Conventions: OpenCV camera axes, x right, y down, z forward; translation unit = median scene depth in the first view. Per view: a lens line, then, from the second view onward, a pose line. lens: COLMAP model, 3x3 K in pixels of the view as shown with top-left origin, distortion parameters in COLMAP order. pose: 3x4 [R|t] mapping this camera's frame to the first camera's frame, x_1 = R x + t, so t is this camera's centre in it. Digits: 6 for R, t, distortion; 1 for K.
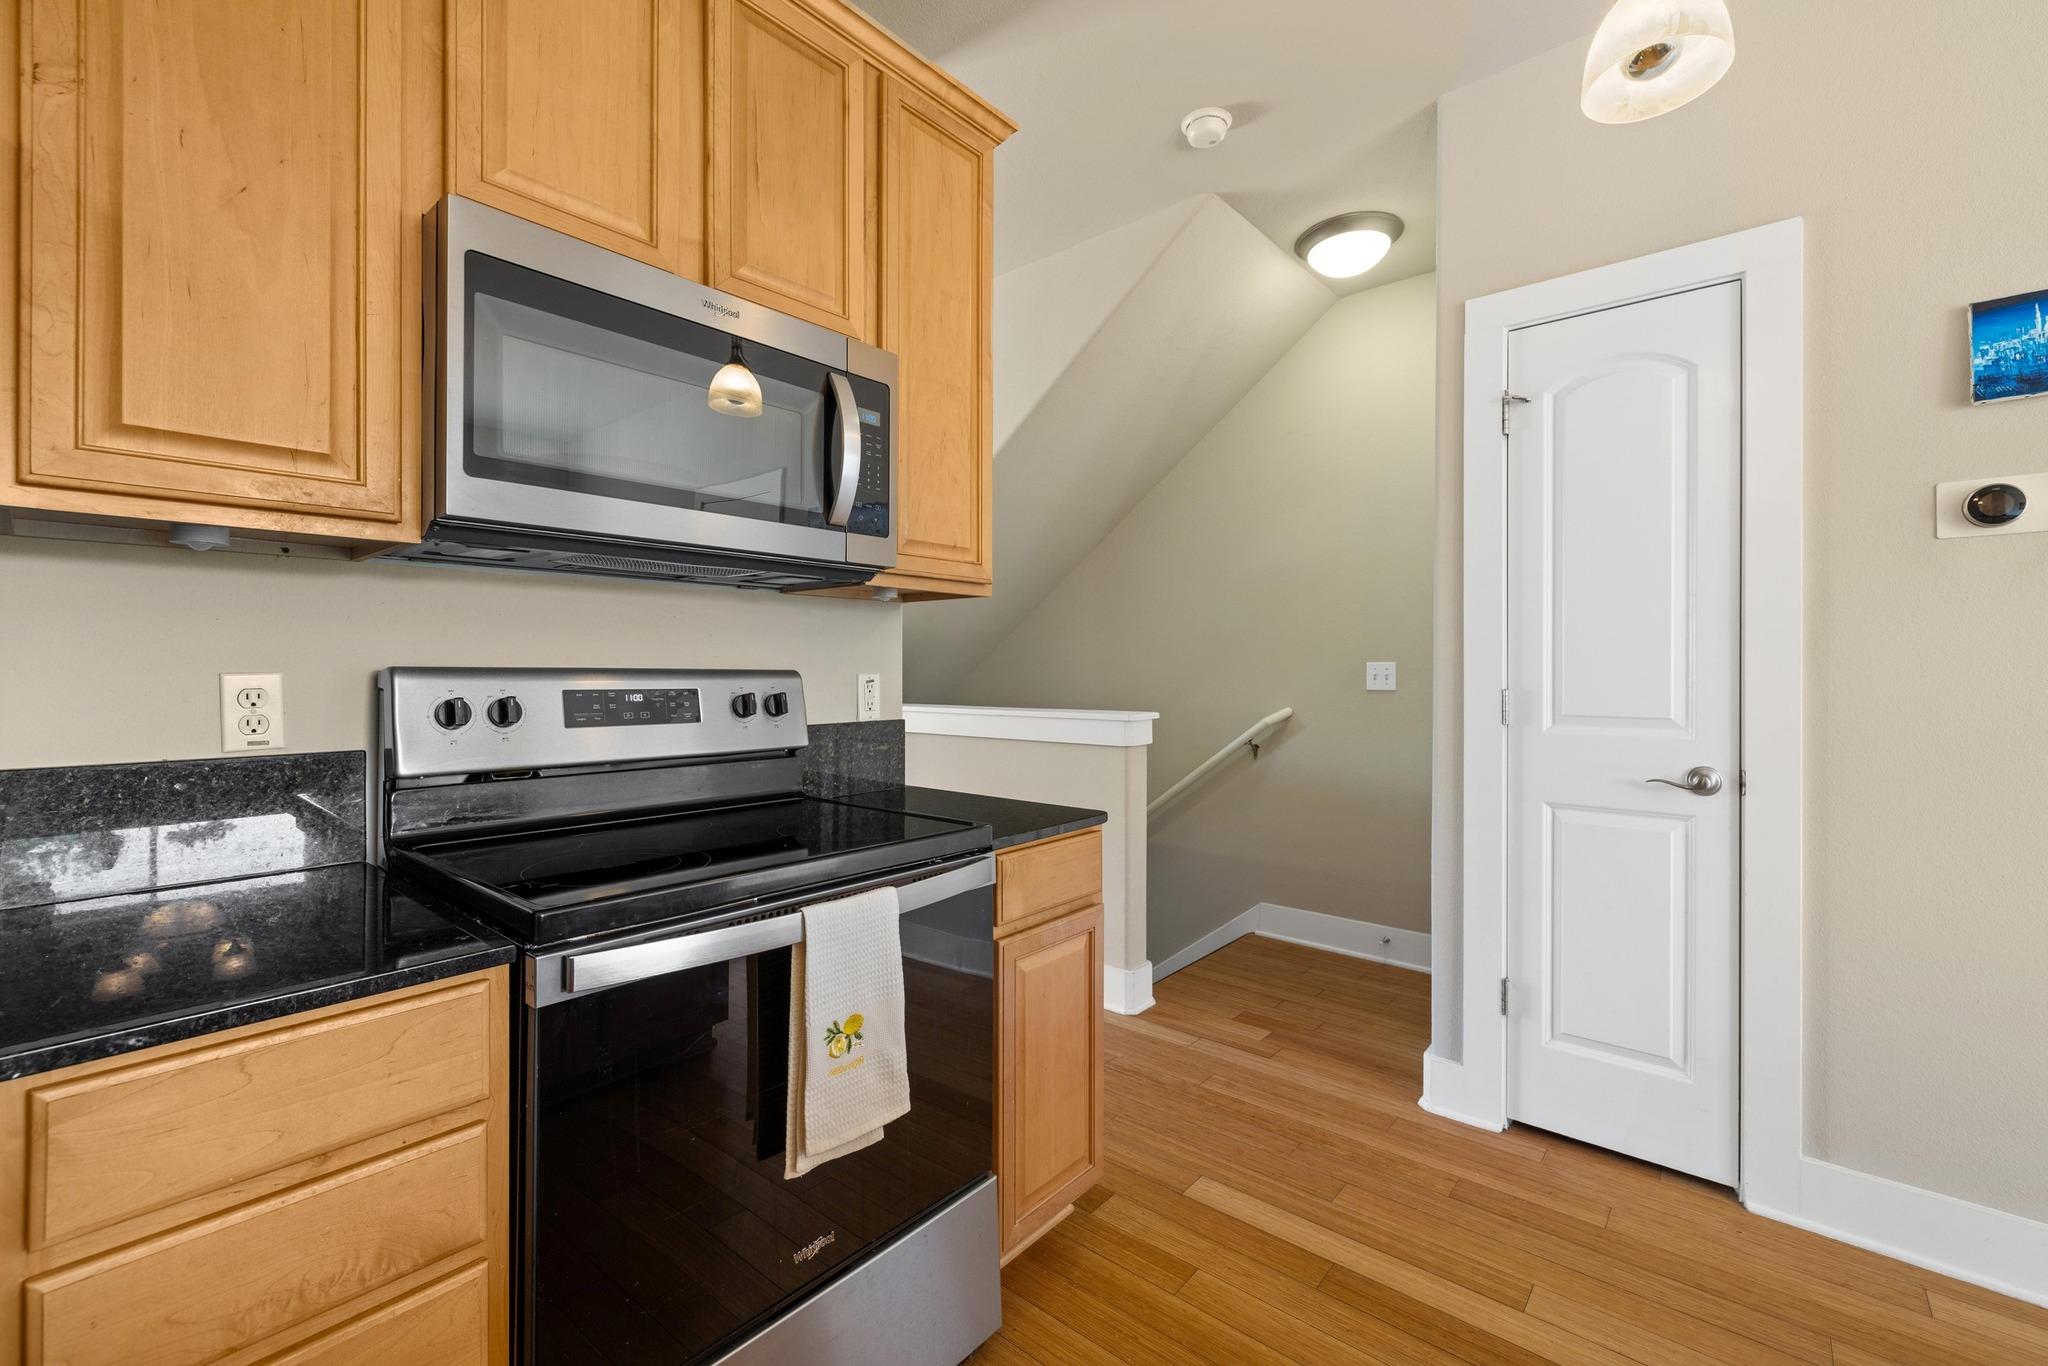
lens RADIAL K [[874.1, 0, 1018.5], [0, 874.1, 664.2], [0, 0, 1]] dist [0.002232, 0.000097]
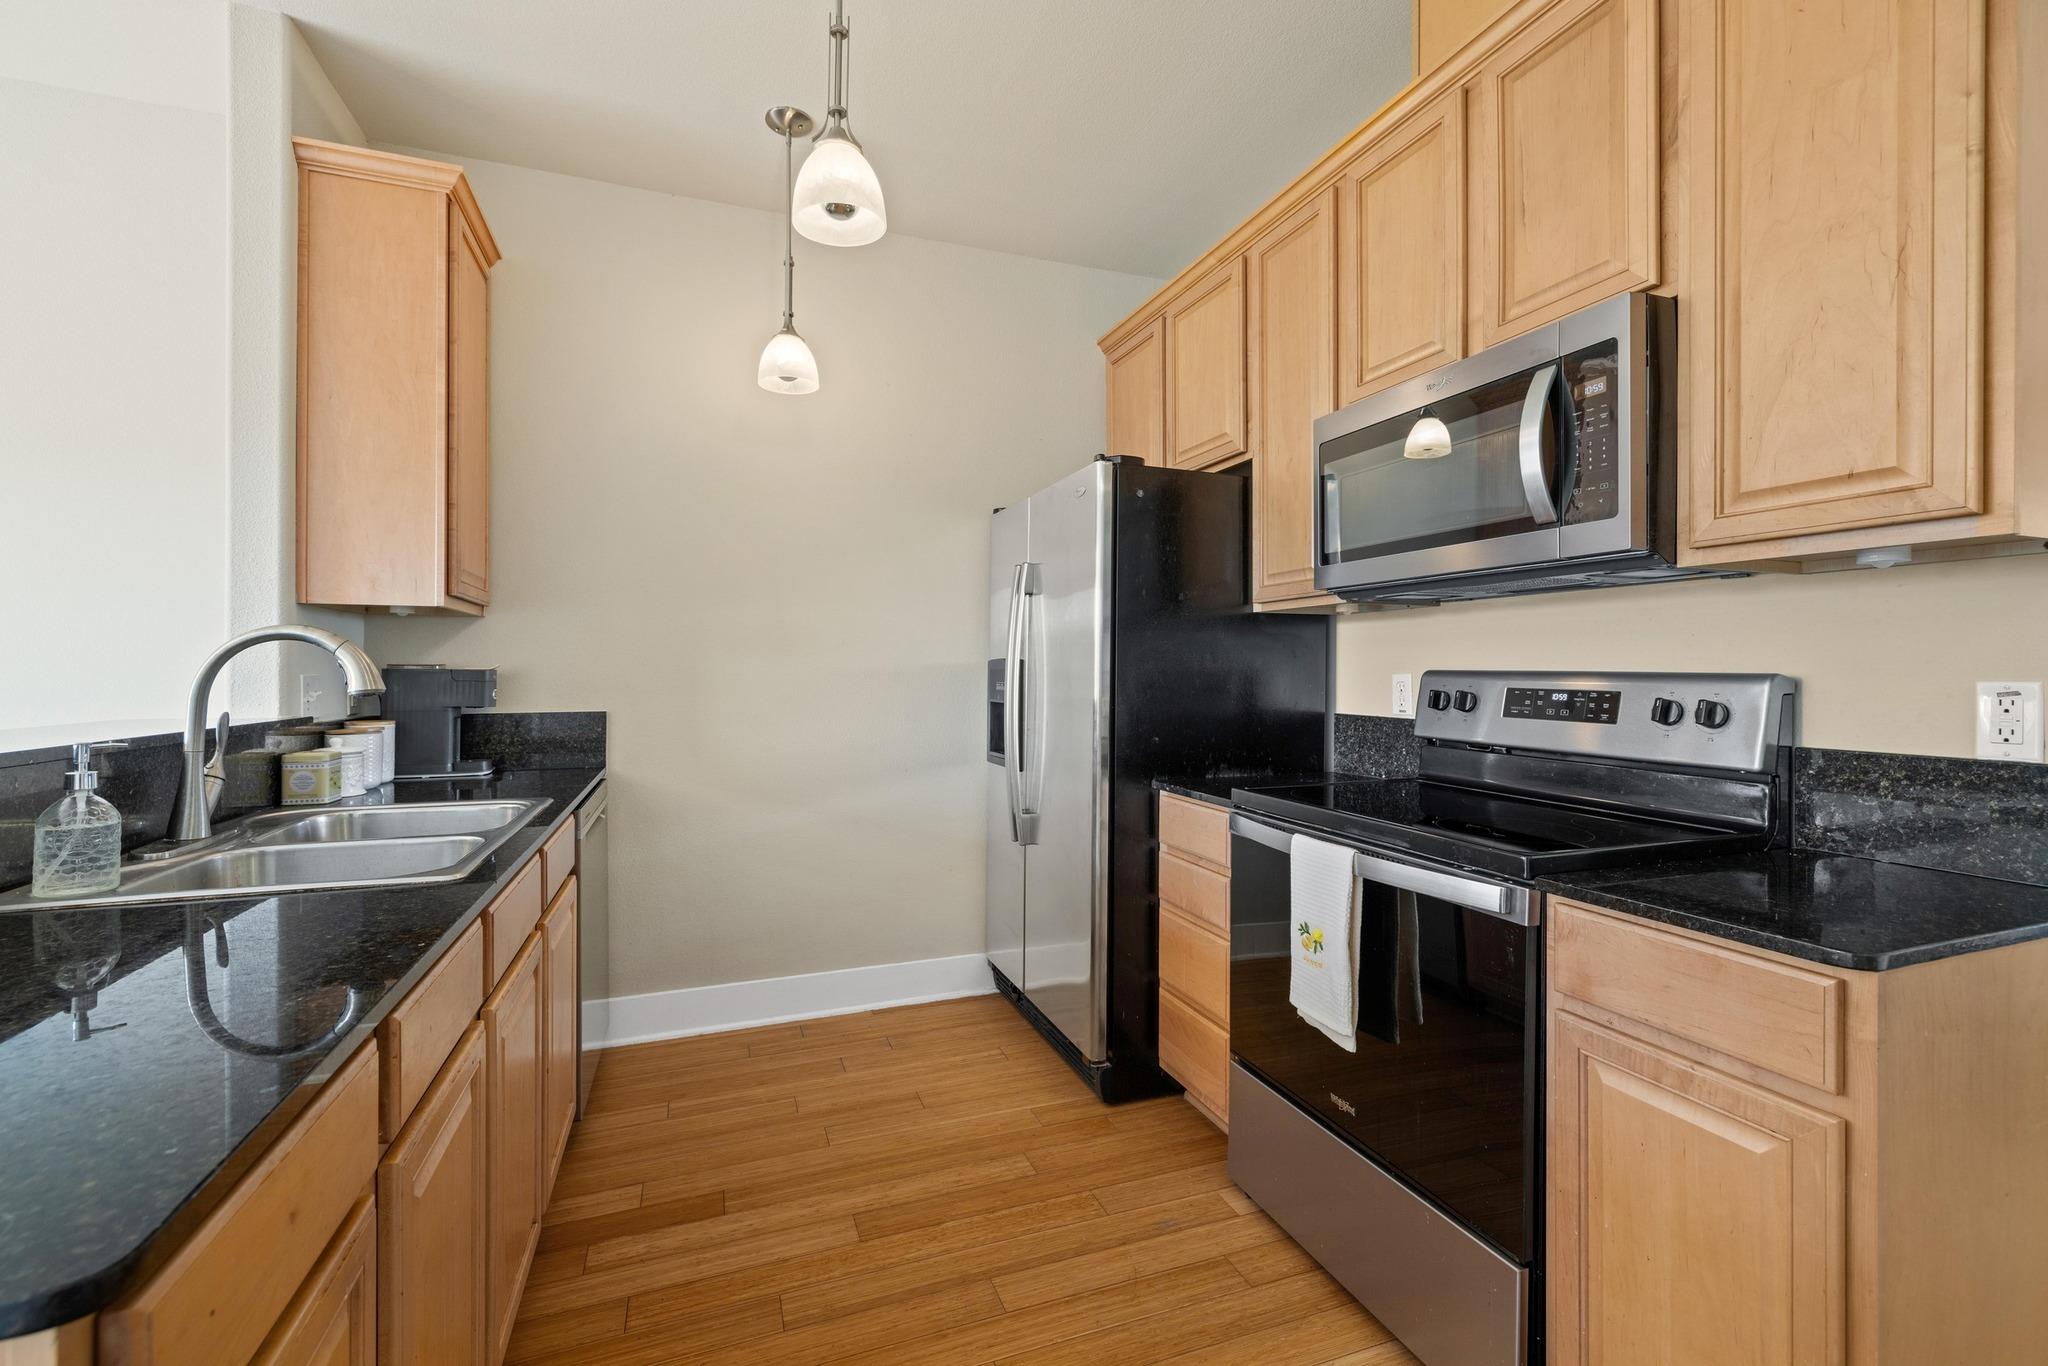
lens RADIAL K [[874.1, 0, 1025.3], [0, 874.1, 677.0], [0, 0, 1]] dist [0.002232, 0.000097]
pose [[-0.478170, 0.001655, -0.878266, 0.924028], [-0.003166, 0.999988, 0.003608, 0.010894], [0.878261, 0.004506, -0.478160, 0.959434]]
